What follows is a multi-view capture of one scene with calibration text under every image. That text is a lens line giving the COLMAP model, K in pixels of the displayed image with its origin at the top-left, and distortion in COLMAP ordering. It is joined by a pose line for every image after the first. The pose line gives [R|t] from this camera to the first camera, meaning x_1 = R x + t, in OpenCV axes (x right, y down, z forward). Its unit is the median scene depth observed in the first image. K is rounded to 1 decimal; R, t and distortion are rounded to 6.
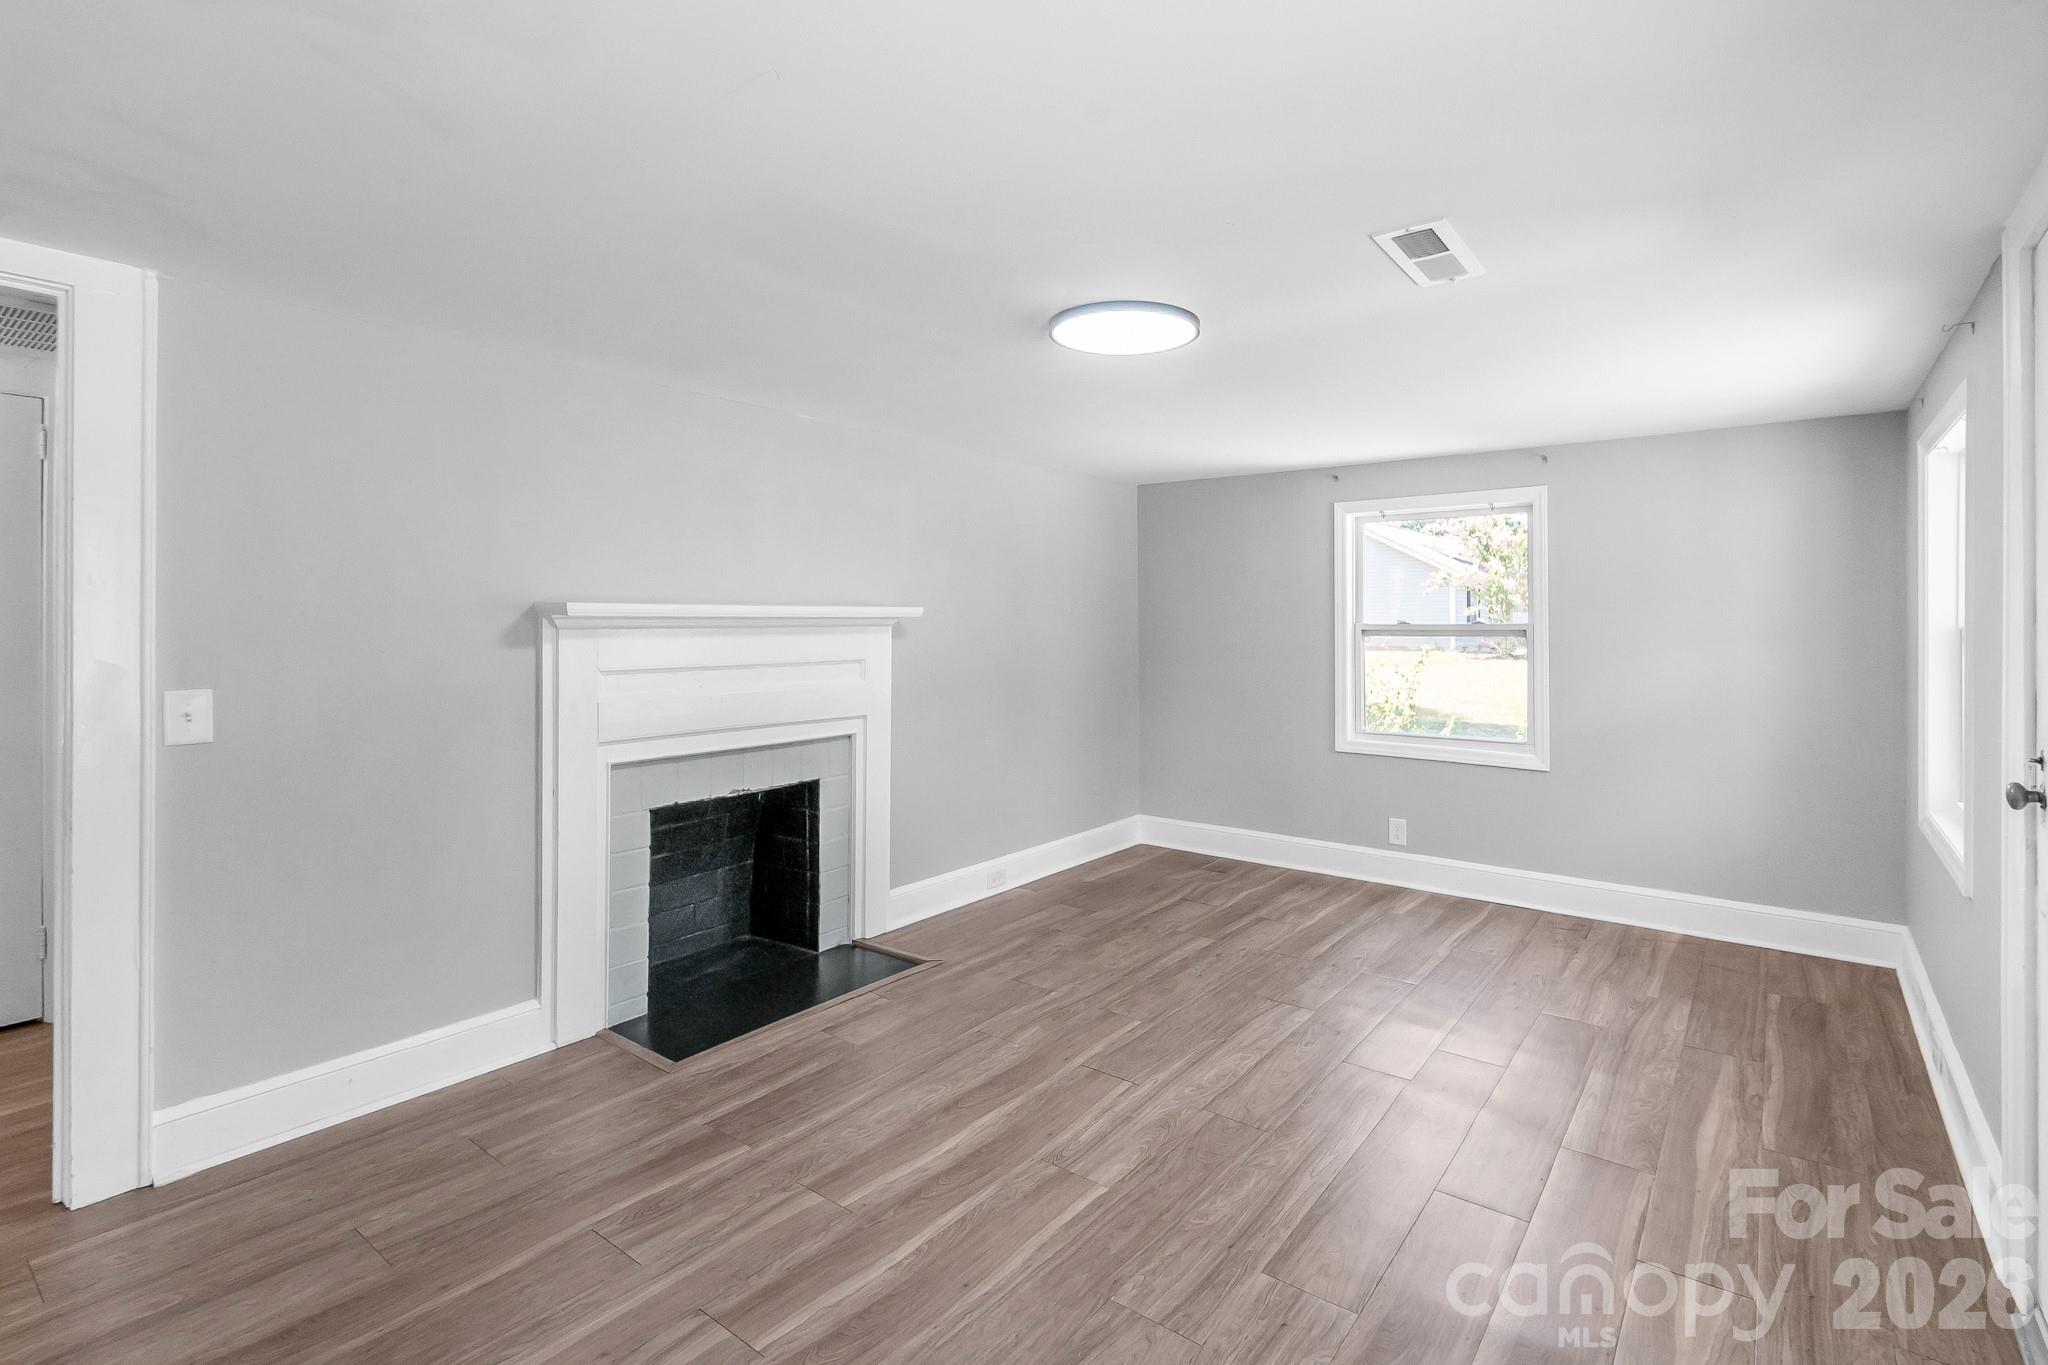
lens RADIAL K [[930.1, 0, 1047.1], [0, 930.1, 632.2], [0, 0, 1]] dist [0.003262, 0.000014]
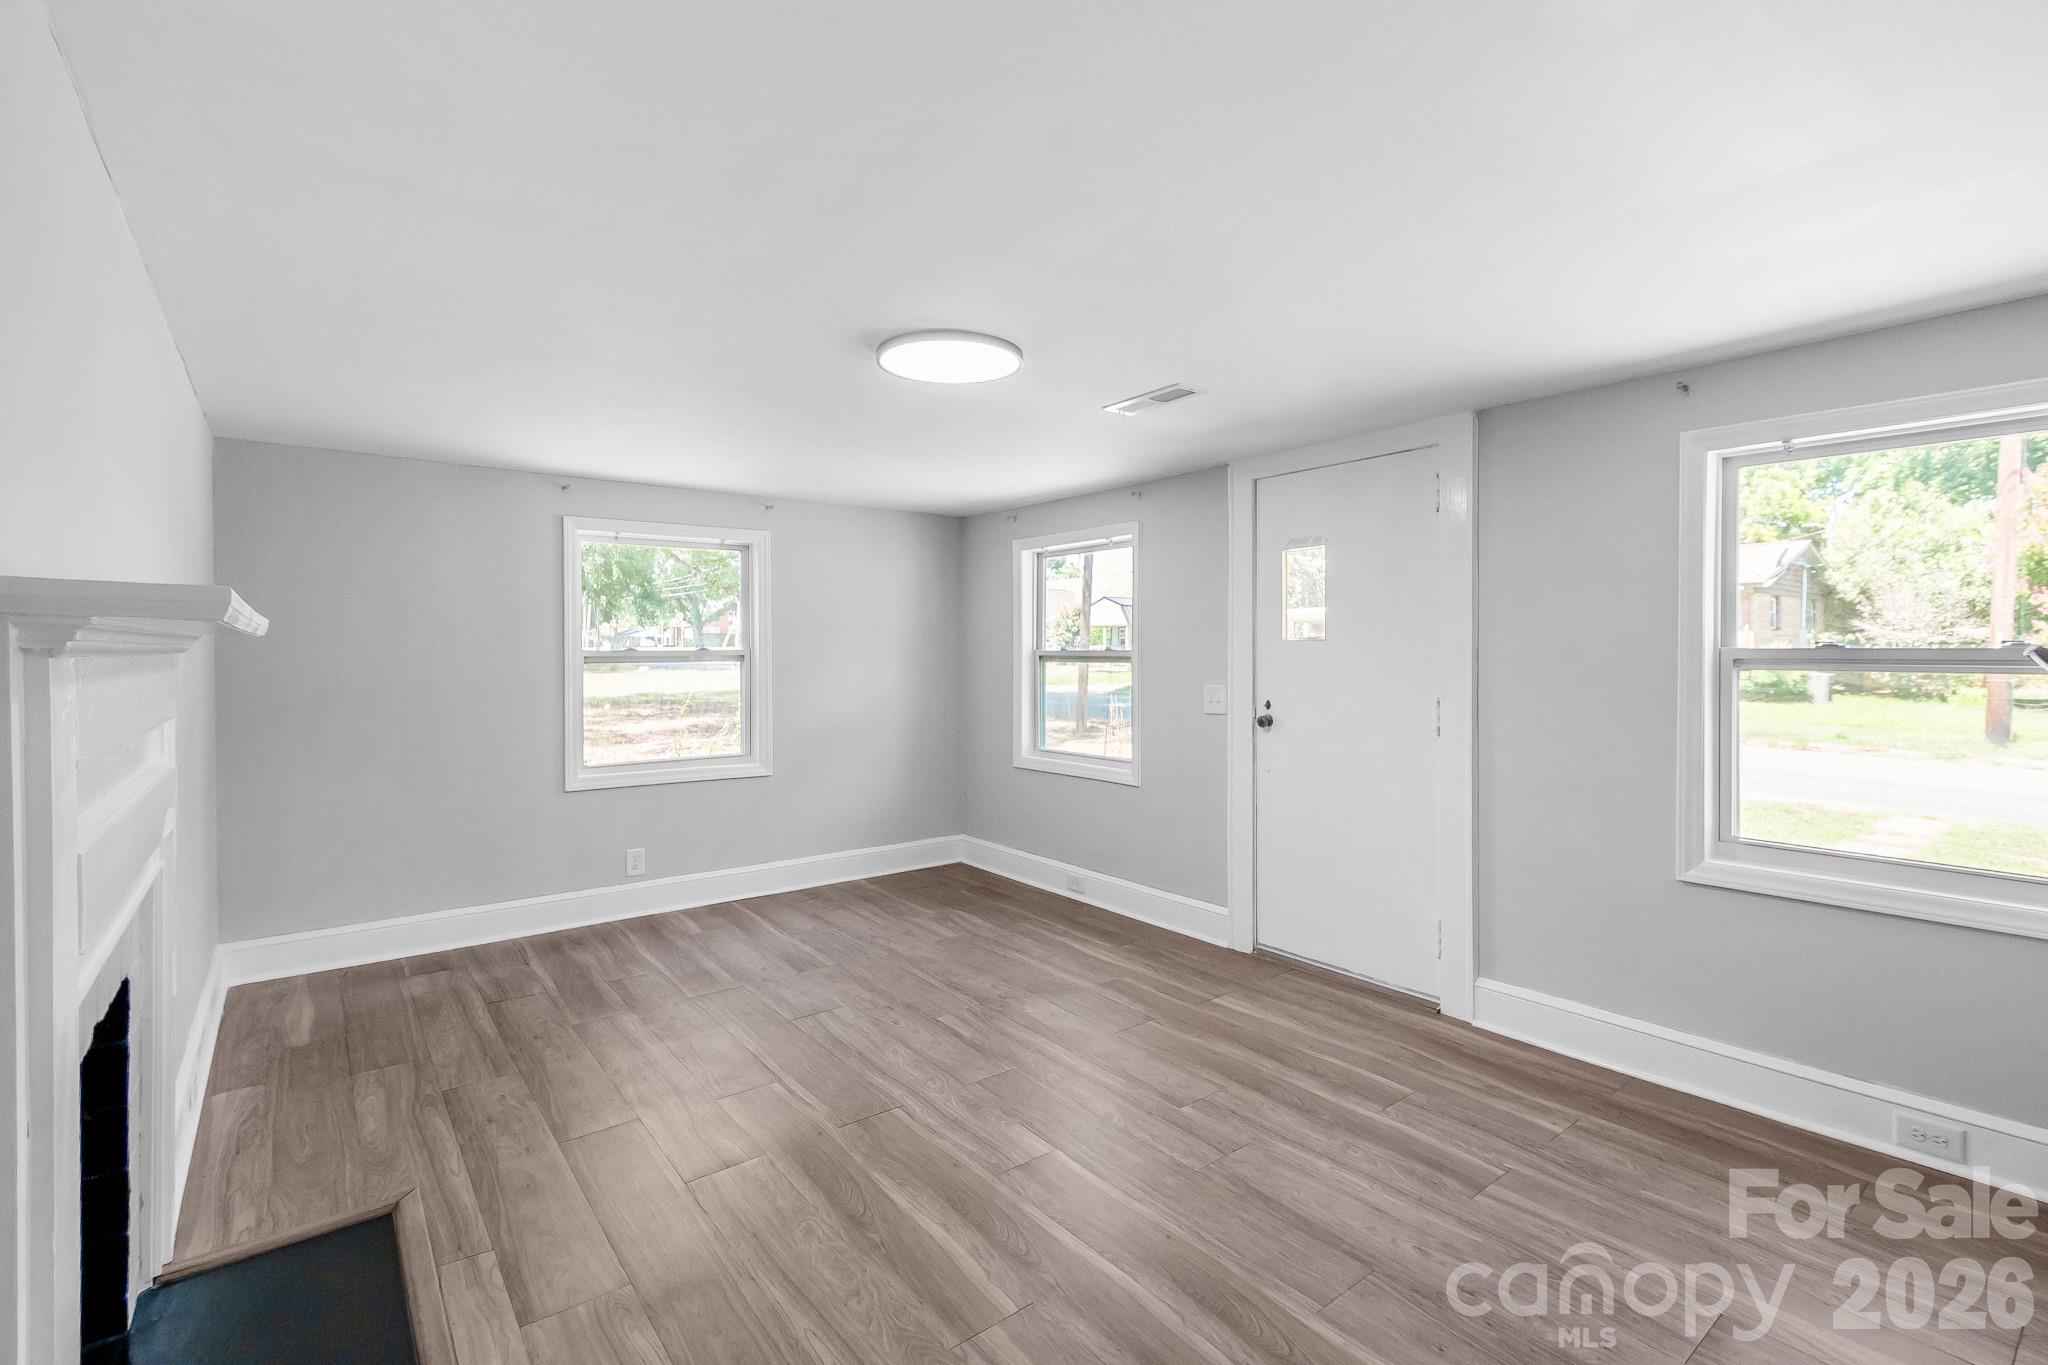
lens RADIAL K [[951.9, 0, 1024.0], [0, 951.9, 682.5], [0, 0, 1]] dist [0.019725, 0.000047]
pose [[0.246671, -0.031347, 0.968592, -0.774962], [0.006834, 0.999508, 0.030607, -0.004349], [-0.969075, -0.000930, 0.246764, 0.553809]]
